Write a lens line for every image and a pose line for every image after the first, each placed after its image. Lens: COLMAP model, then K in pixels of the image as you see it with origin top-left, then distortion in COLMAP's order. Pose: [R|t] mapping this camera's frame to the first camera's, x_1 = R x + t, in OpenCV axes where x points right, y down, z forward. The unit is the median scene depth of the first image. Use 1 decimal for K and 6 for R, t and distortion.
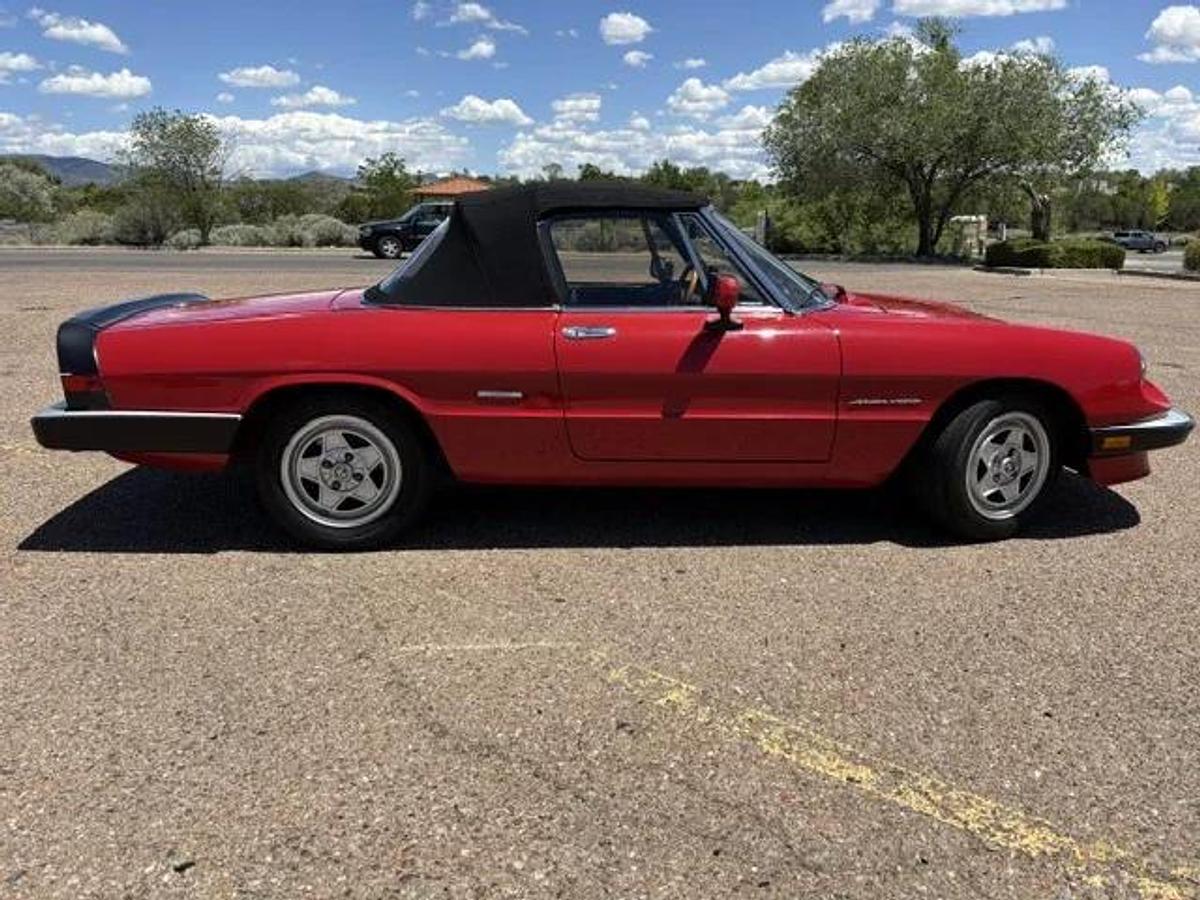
lens RADIAL K [[909.1, 0, 600.2], [0, 909.1, 452.9], [0, 0, 1]] dist [0.057983, -0.072330]
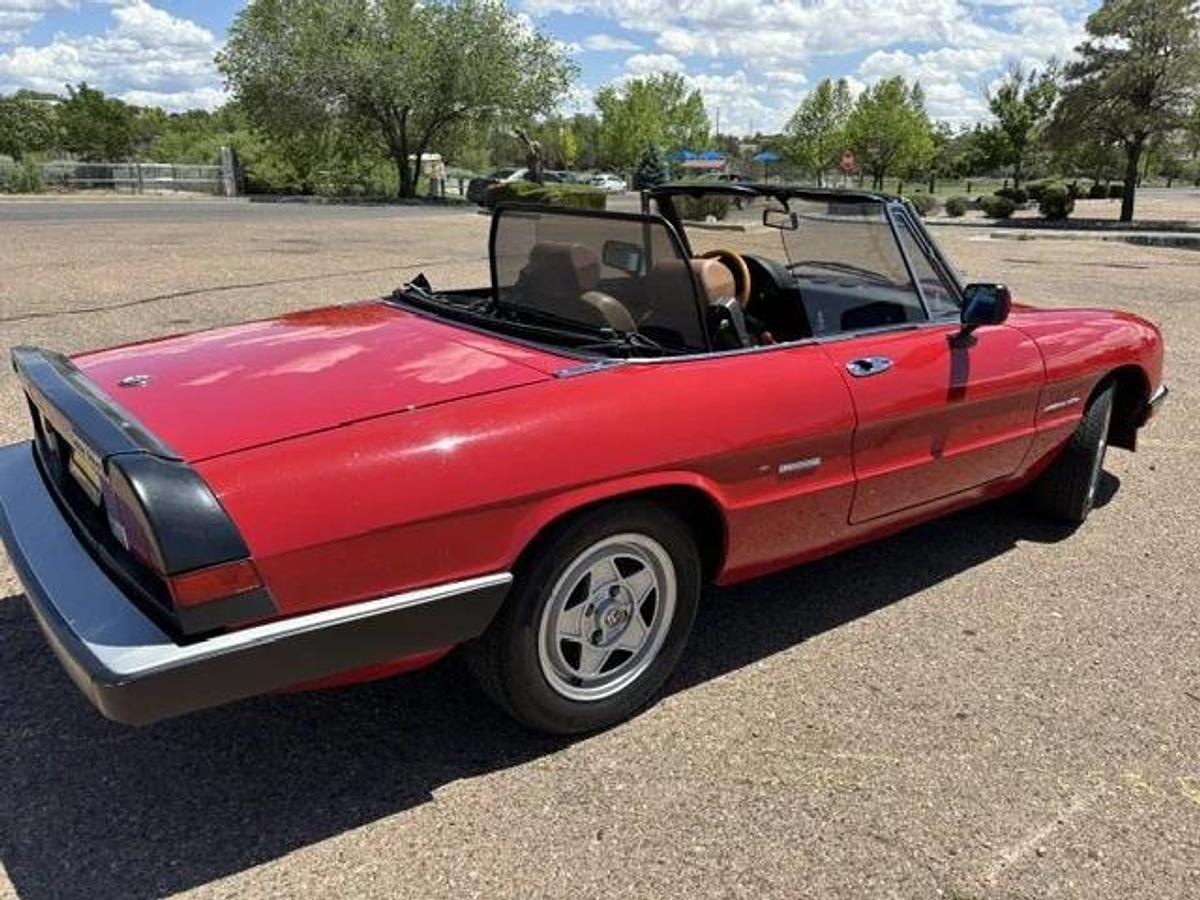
lens RADIAL K [[909.1, 0, 600.2], [0, 909.1, 452.9], [0, 0, 1]] dist [0.057983, -0.072330]
pose [[0.833460, -0.156478, 0.529962, -0.640610], [0.121949, 0.987507, 0.099788, -0.168538], [-0.538956, -0.018540, 0.842130, 0.461138]]
